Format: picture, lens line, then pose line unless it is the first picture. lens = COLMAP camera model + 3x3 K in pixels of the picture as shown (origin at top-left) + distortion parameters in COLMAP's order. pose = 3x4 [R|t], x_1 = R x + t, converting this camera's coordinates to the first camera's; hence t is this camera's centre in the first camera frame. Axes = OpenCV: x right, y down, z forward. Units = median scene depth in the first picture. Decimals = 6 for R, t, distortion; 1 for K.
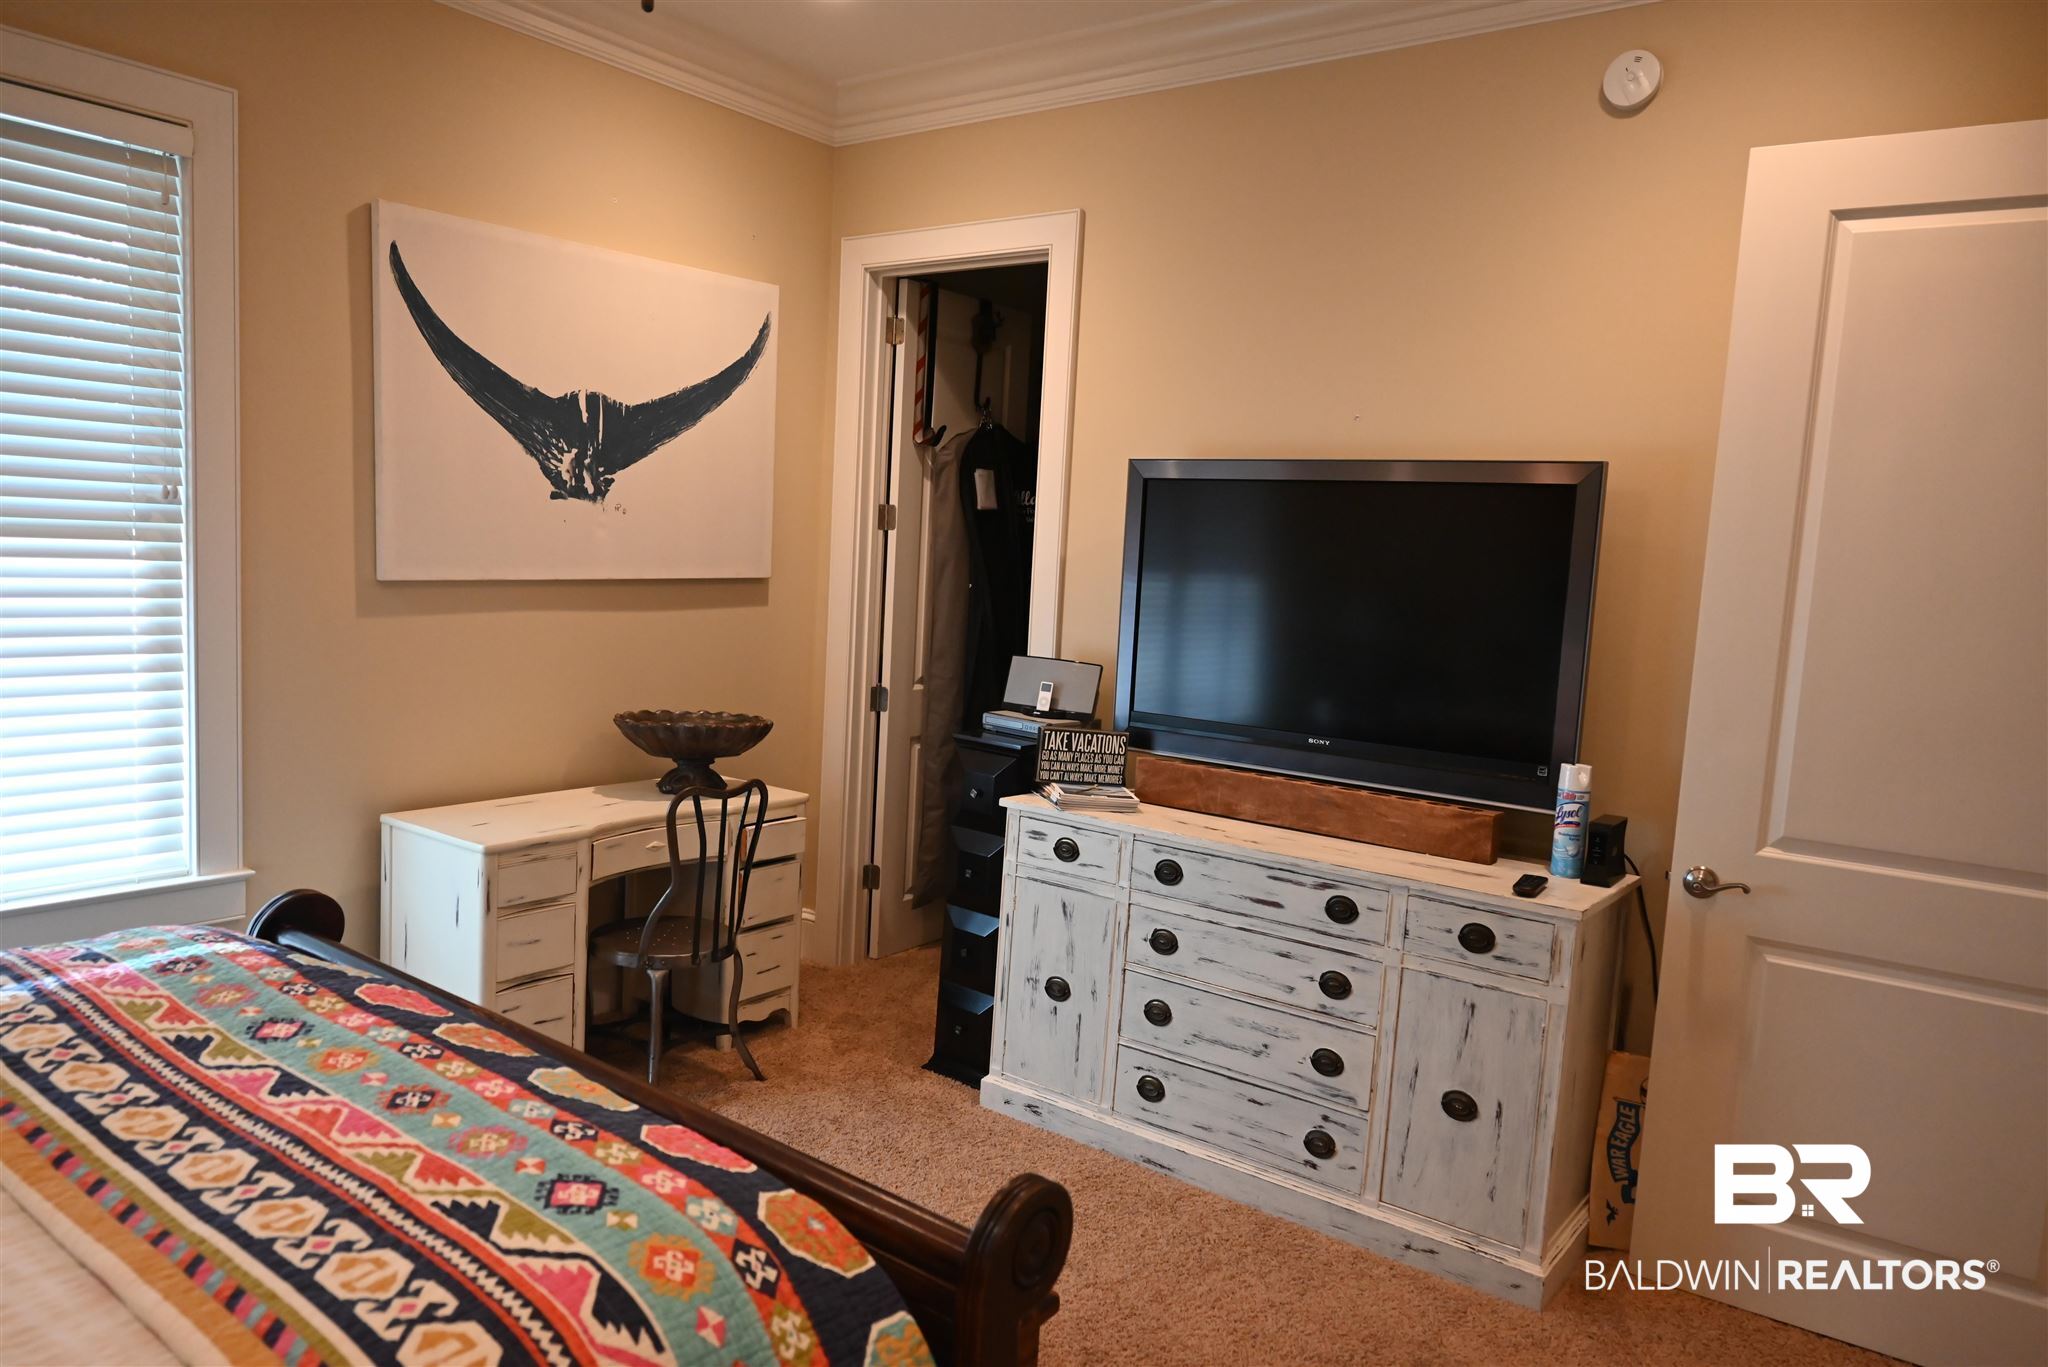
lens RADIAL K [[1380.8, 0, 1038.2], [0, 1380.8, 680.9], [0, 0, 1]] dist [0.001352, -0.000599]
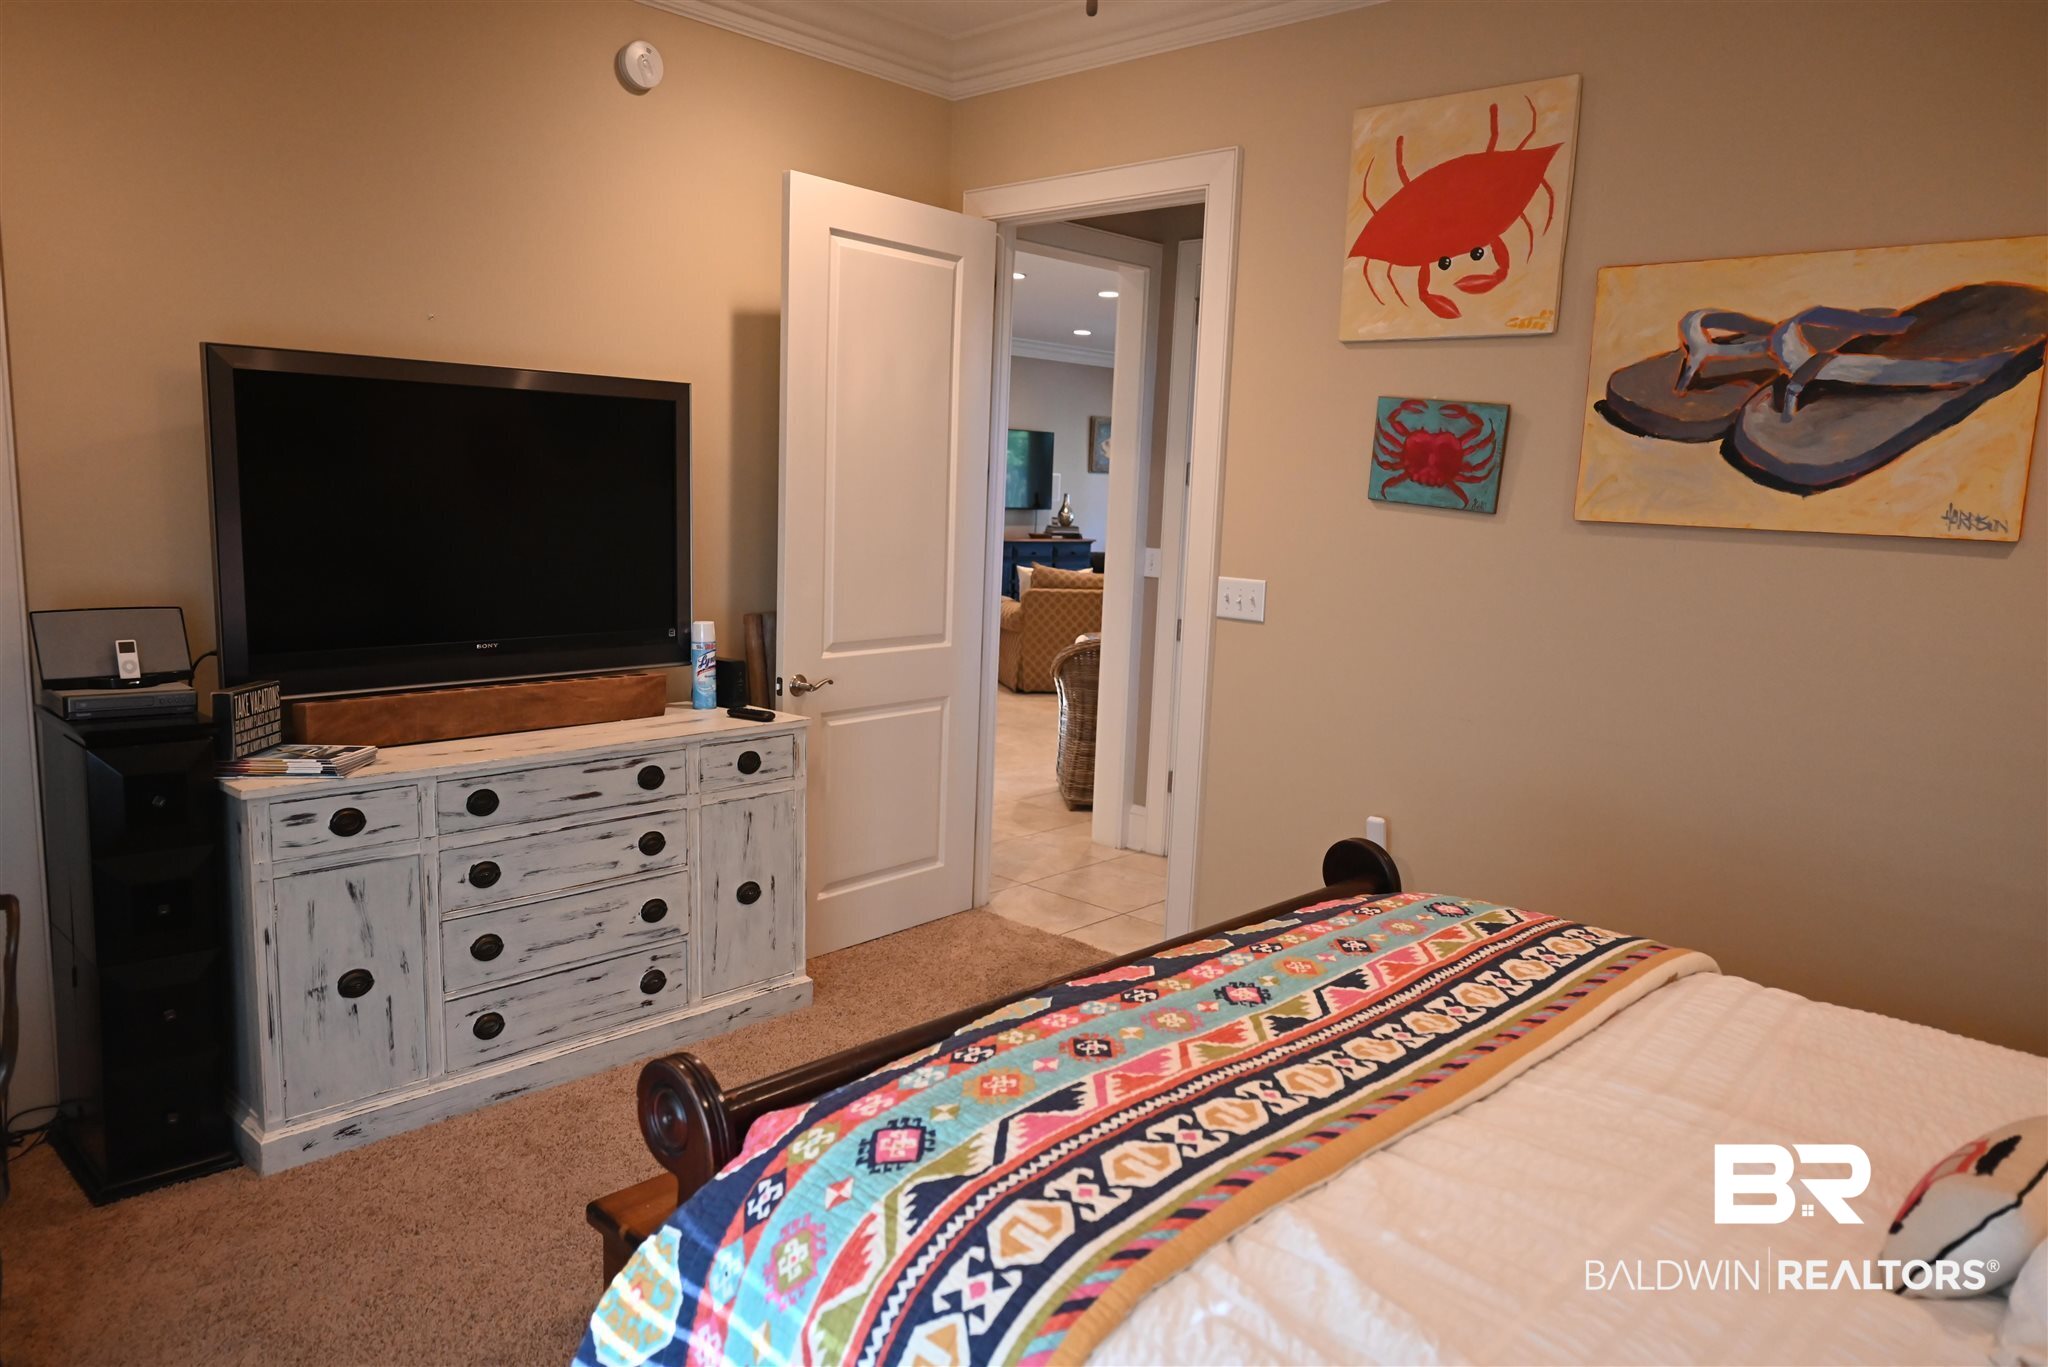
lens RADIAL K [[1380.8, 0, 1039.2], [0, 1380.8, 687.7], [0, 0, 1]] dist [0.001352, -0.000599]
pose [[0.115061, -0.195253, 0.973980, -0.807180], [0.073673, 0.979469, 0.187650, -0.094200], [-0.990623, 0.050165, 0.127083, 0.507080]]
